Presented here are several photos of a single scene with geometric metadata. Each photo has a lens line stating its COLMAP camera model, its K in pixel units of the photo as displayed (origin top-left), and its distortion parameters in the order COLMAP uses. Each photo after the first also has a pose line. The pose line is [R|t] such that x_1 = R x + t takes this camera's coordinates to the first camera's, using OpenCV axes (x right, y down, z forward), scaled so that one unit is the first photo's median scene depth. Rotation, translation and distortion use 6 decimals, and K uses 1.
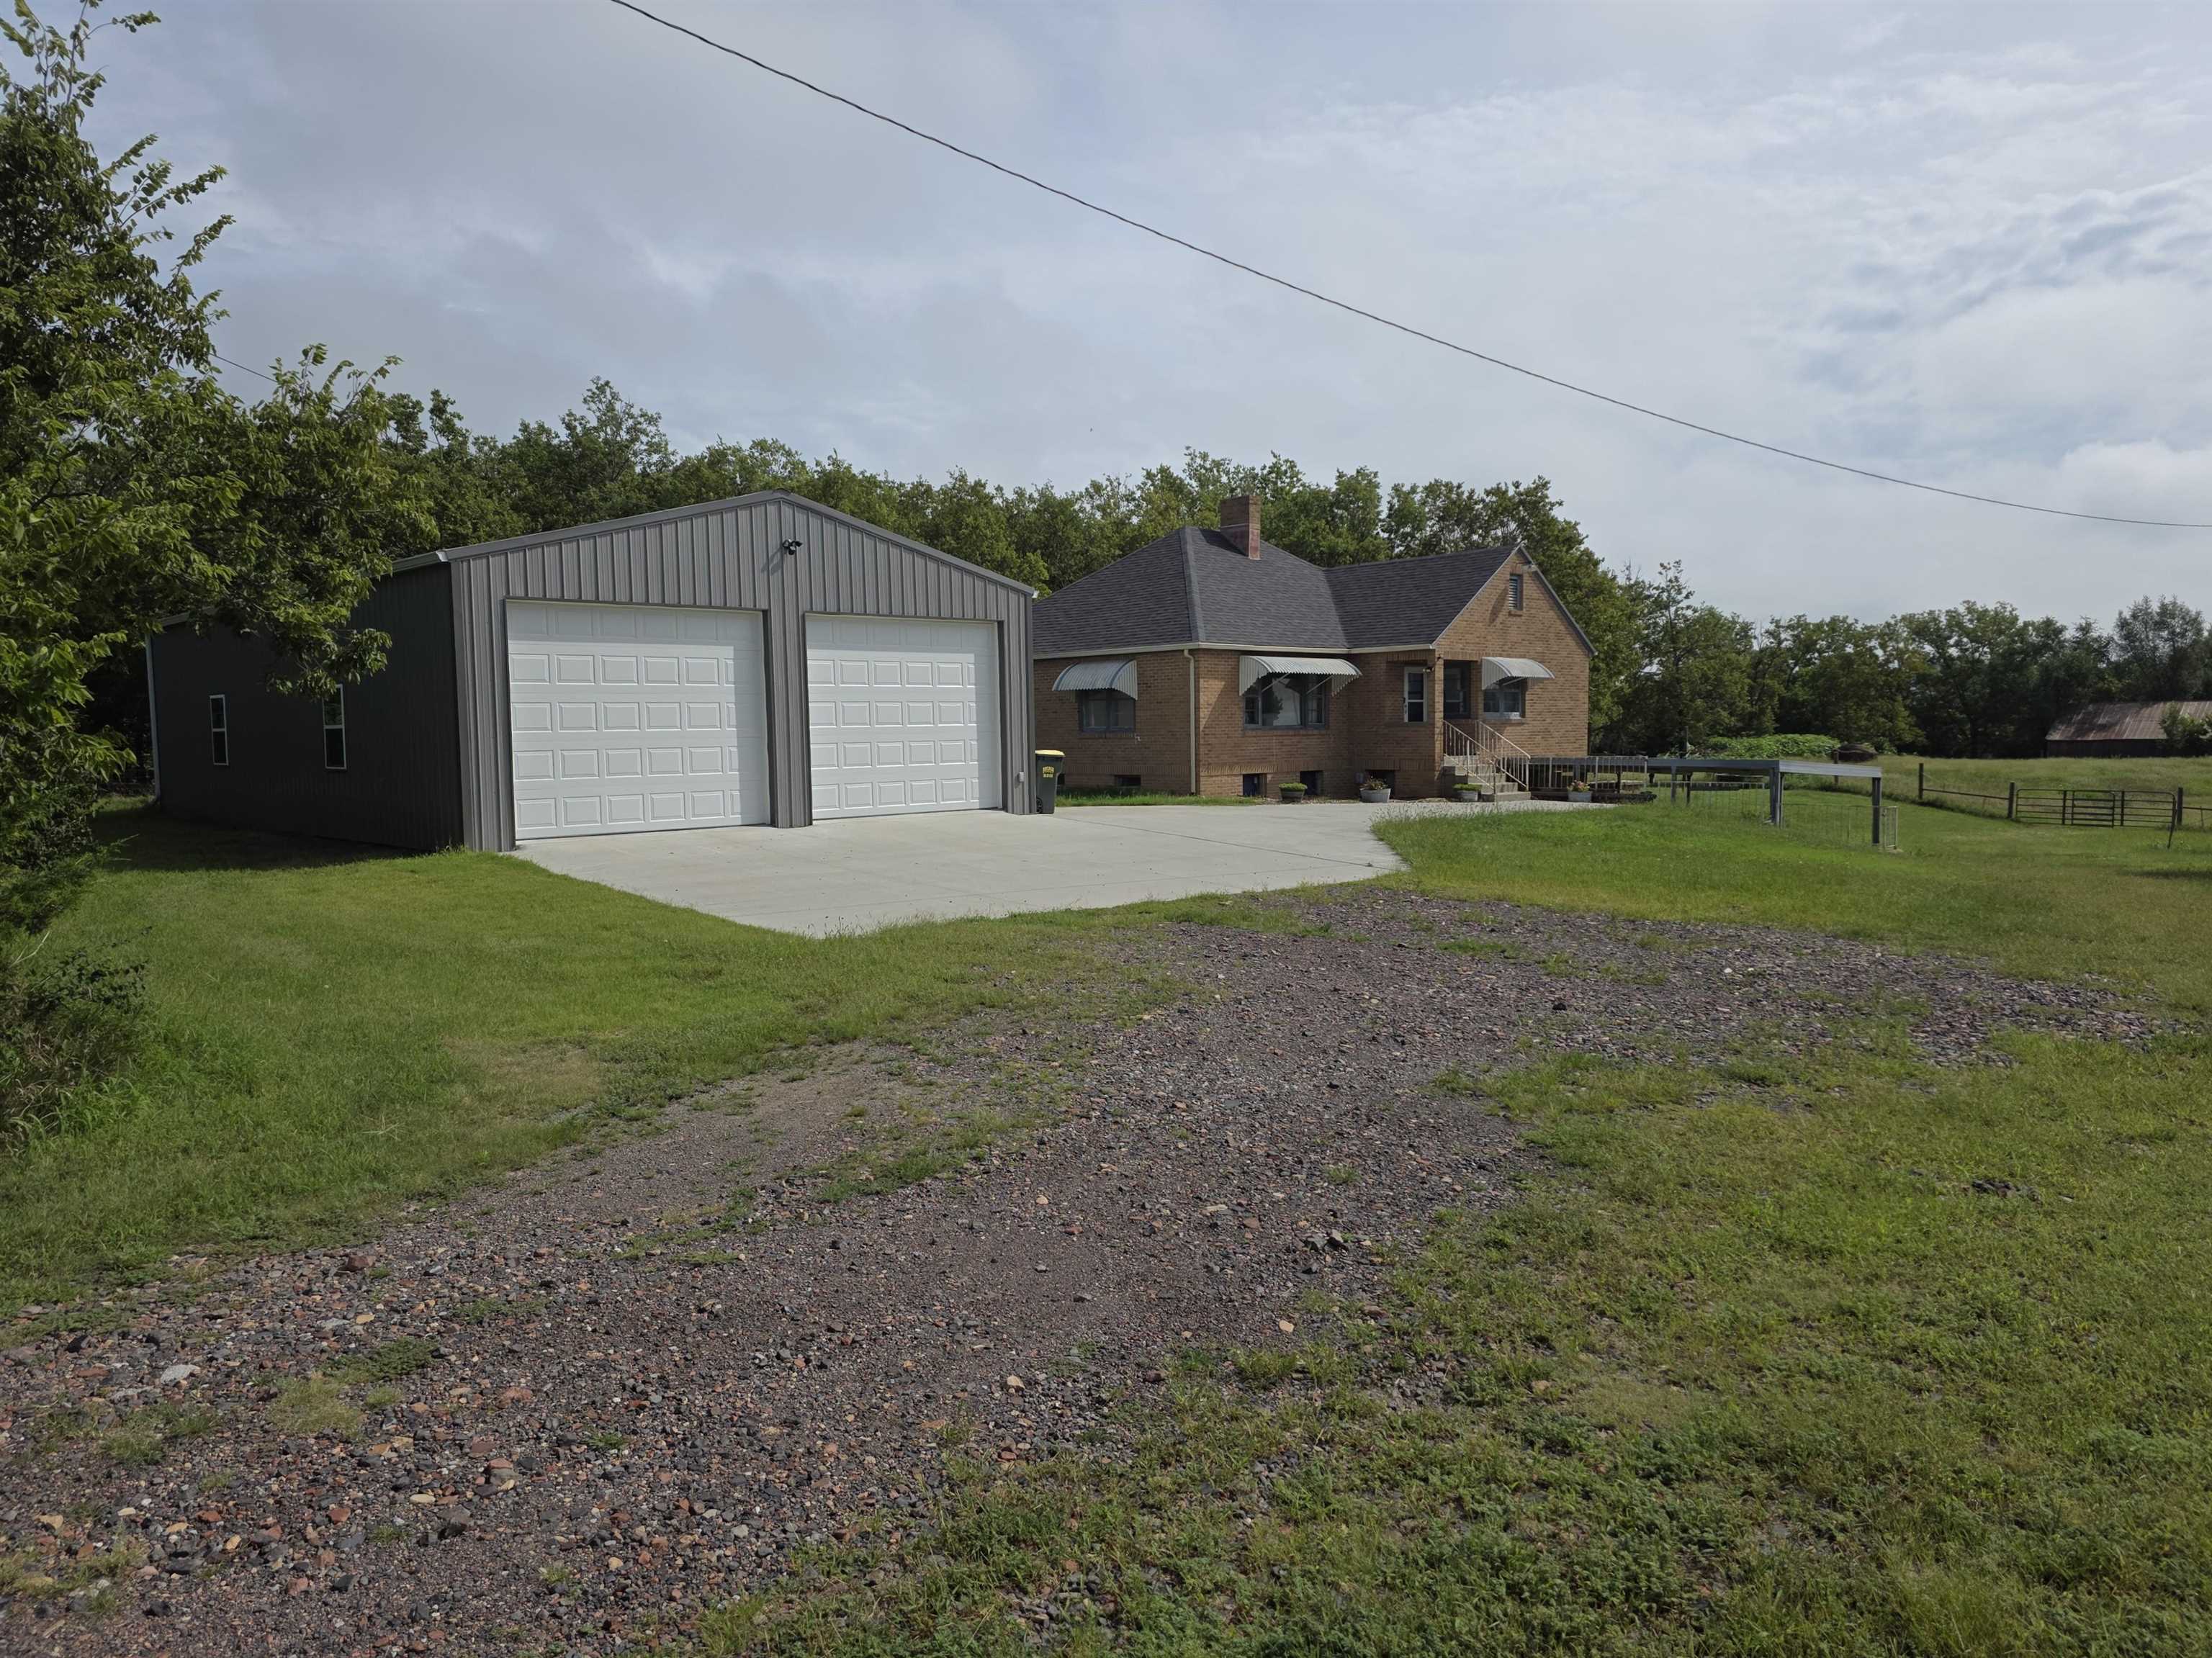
lens RADIAL K [[1491.2, 0, 1100.5], [0, 1491.2, 835.2], [0, 0, 1]] dist [0.057982, -0.053517]
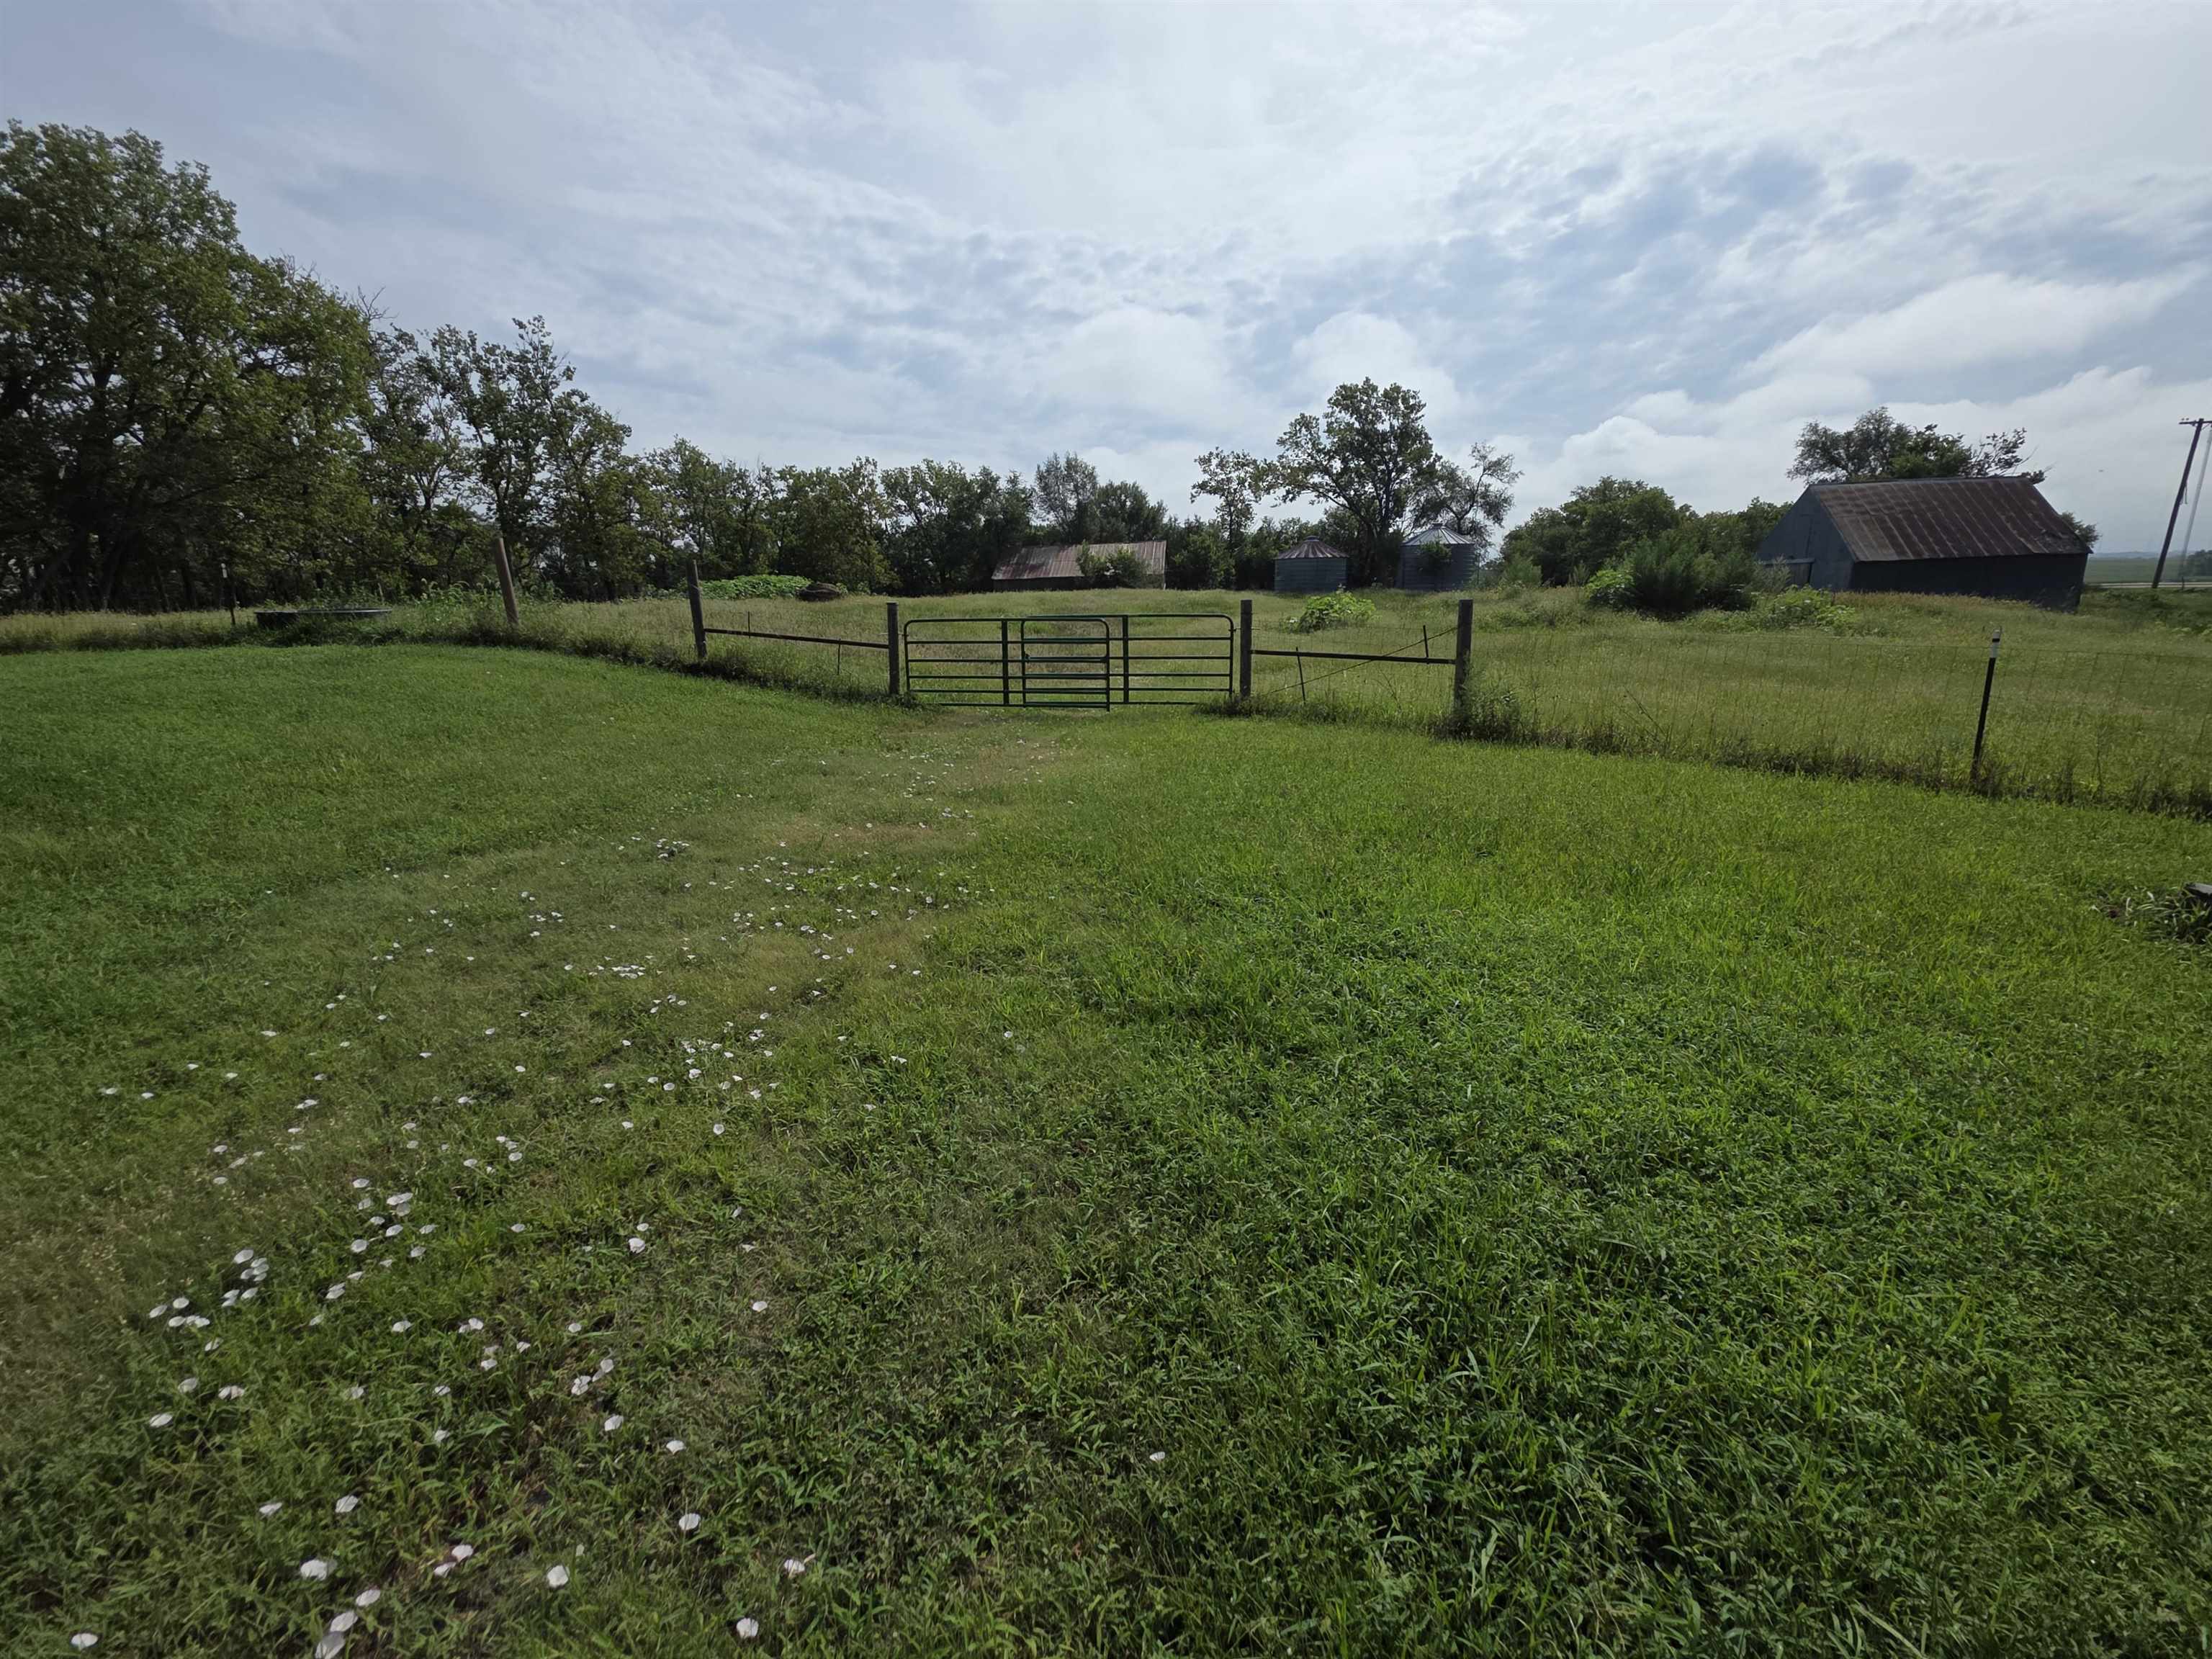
lens RADIAL K [[874.2, 0, 1108.7], [0, 874.2, 833.9], [0, 0, 1]] dist [0.003565, -0.003219]
pose [[0.780609, -0.175572, 0.599853, 0.265673], [0.056922, 0.975717, 0.211510, -0.011490], [-0.622422, -0.130962, 0.771647, 0.414671]]
